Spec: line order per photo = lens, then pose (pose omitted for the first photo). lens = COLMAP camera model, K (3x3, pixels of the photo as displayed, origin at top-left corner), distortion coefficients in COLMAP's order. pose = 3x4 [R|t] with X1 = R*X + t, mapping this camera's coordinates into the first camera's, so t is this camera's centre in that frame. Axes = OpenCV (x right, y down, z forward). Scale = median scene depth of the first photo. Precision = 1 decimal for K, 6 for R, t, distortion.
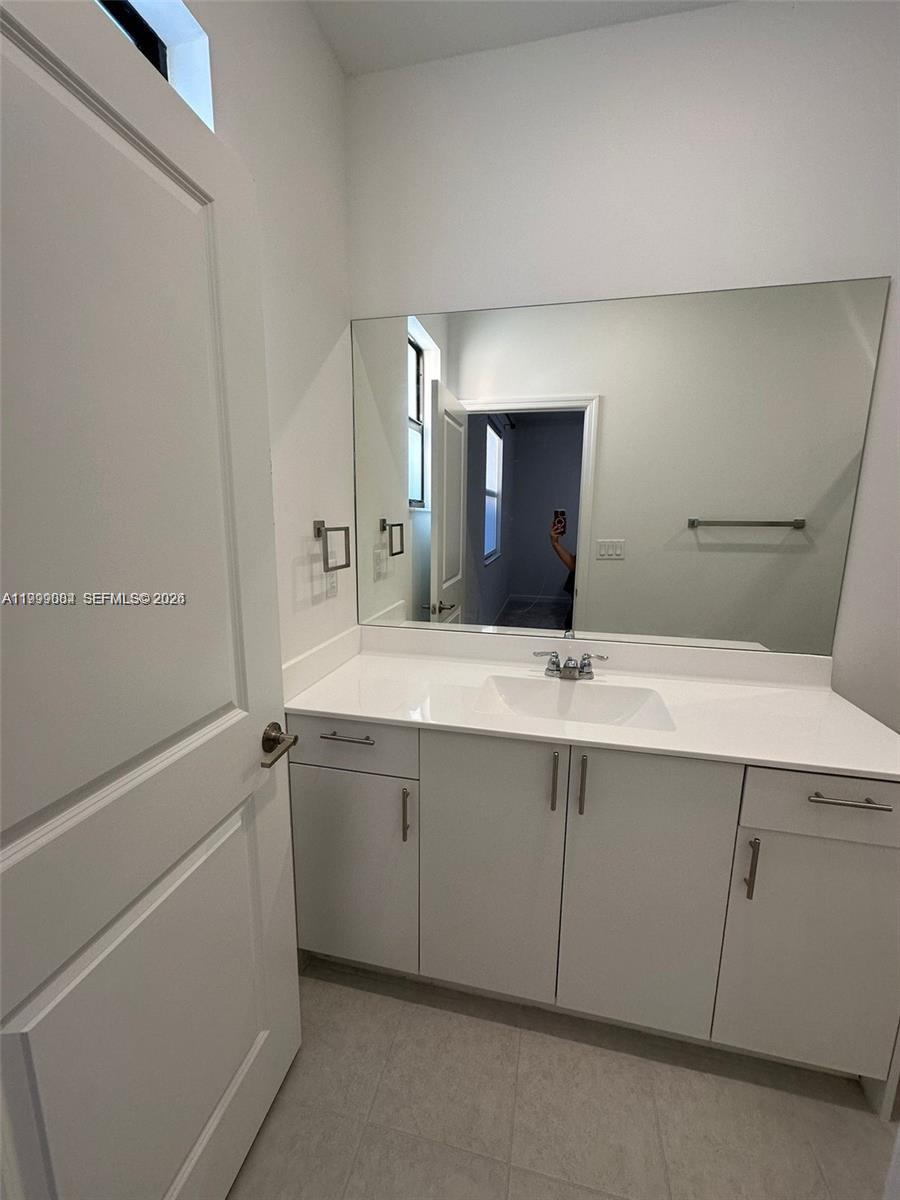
lens RADIAL K [[481.2, 0, 444.9], [0, 481.2, 597.7], [0, 0, 1]] dist [0.007345, -0.000684]
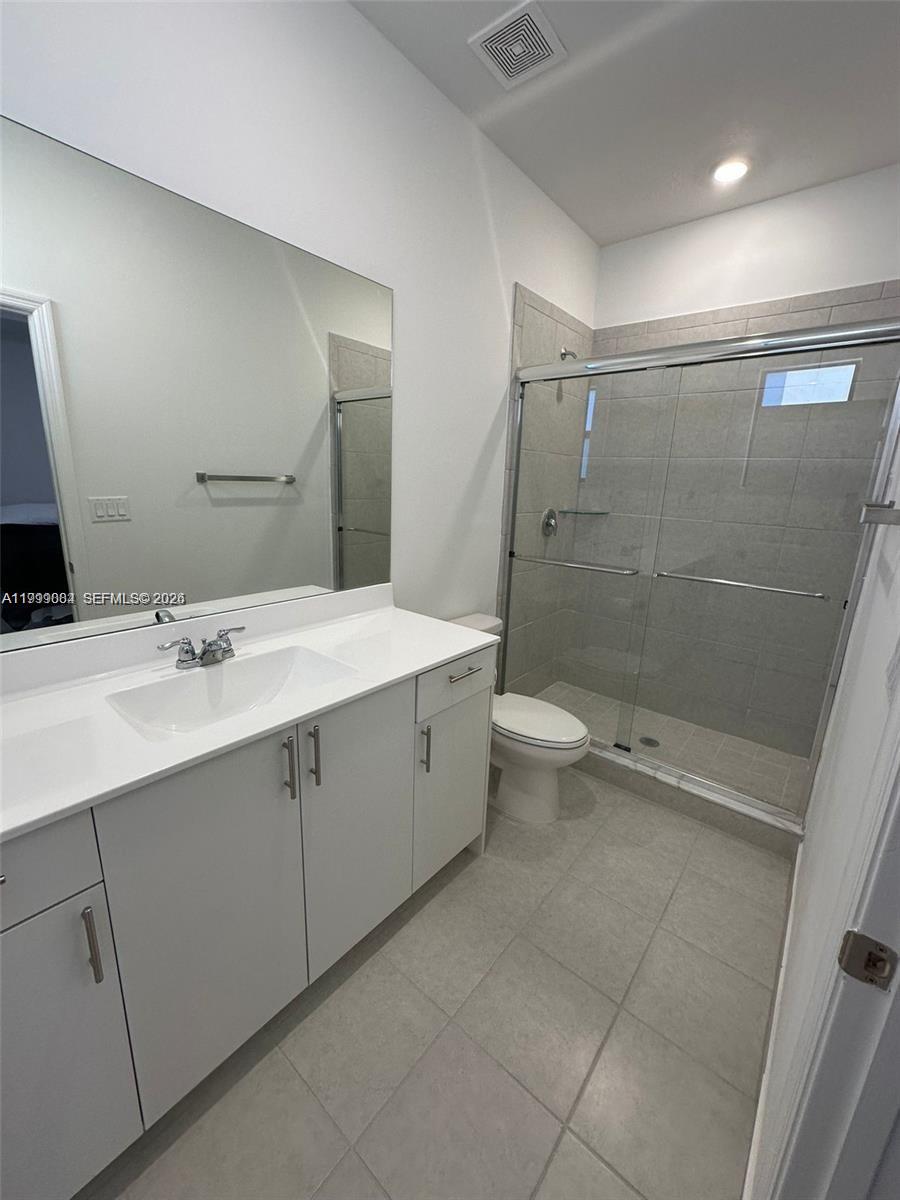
lens RADIAL K [[481.2, 0, 452.7], [0, 481.2, 598.8], [0, 0, 1]] dist [0.007345, -0.000684]
pose [[0.457243, -0.208156, 0.864638, -0.257156], [0.125519, 0.977596, 0.168972, -0.033664], [-0.880439, 0.031267, 0.473127, 0.216084]]
